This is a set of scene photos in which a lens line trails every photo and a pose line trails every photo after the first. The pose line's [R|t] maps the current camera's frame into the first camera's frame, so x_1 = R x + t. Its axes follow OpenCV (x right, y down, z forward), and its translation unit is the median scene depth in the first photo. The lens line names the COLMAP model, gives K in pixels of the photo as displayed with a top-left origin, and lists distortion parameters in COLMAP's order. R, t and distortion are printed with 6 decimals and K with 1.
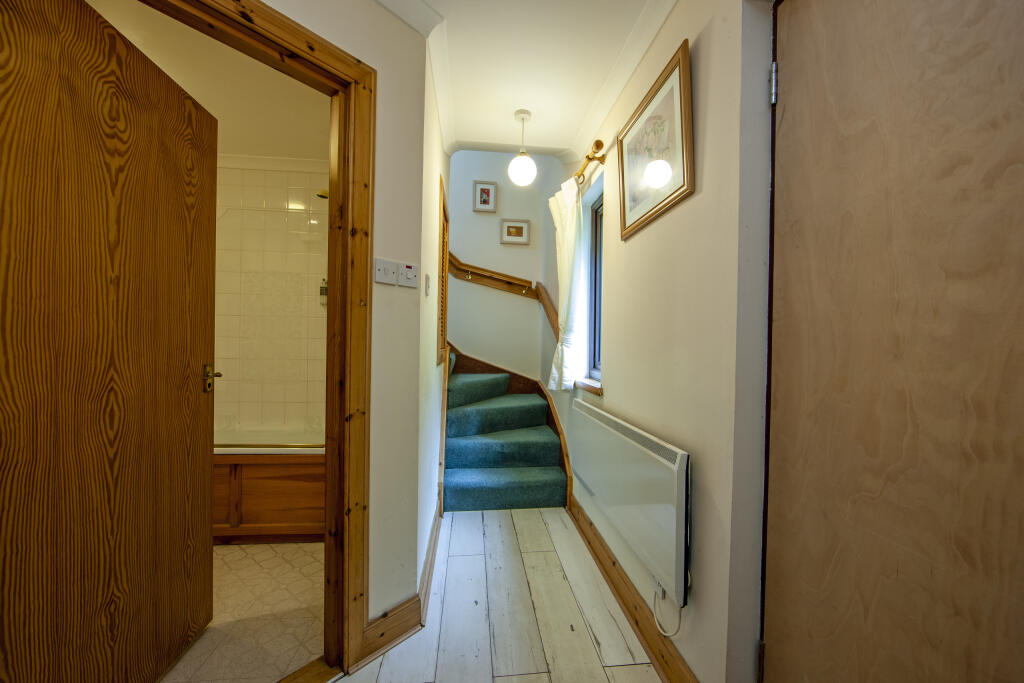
lens RADIAL K [[403.5, 0, 512.0], [0, 403.5, 341.5], [0, 0, 1]] dist [0.000249, 0.000099]
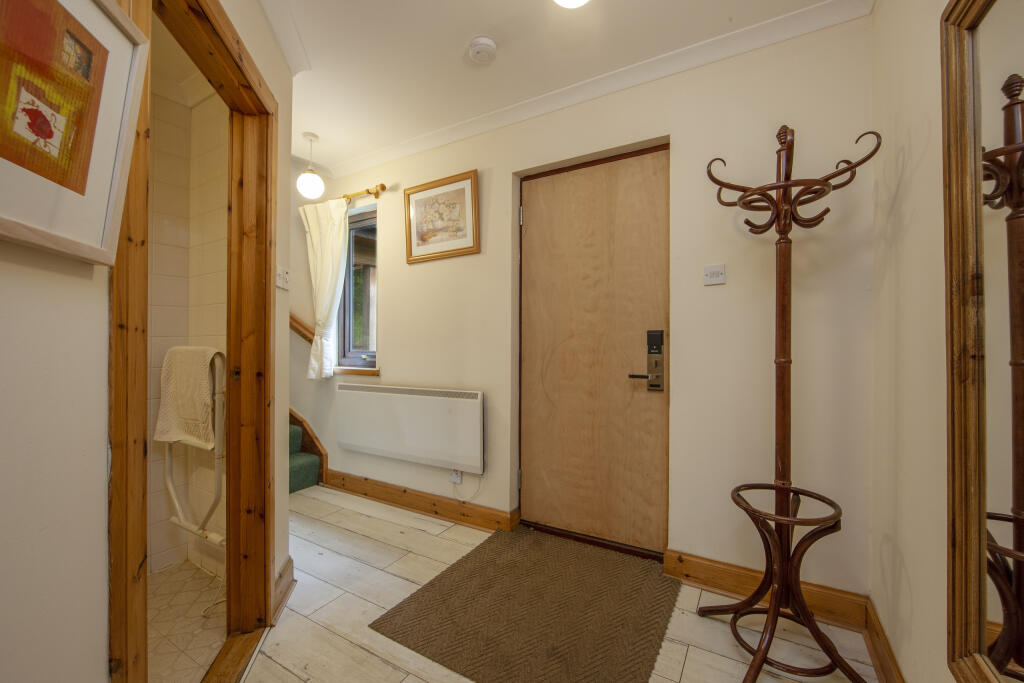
lens RADIAL K [[426.0, 0, 513.2], [0, 426.0, 333.2], [0, 0, 1]] dist [0.000110, 0.000069]
pose [[0.605748, -0.013742, 0.795538, -0.757806], [0.016136, 0.999857, 0.004985, -0.004624], [-0.795493, 0.009817, 0.605883, -0.229965]]
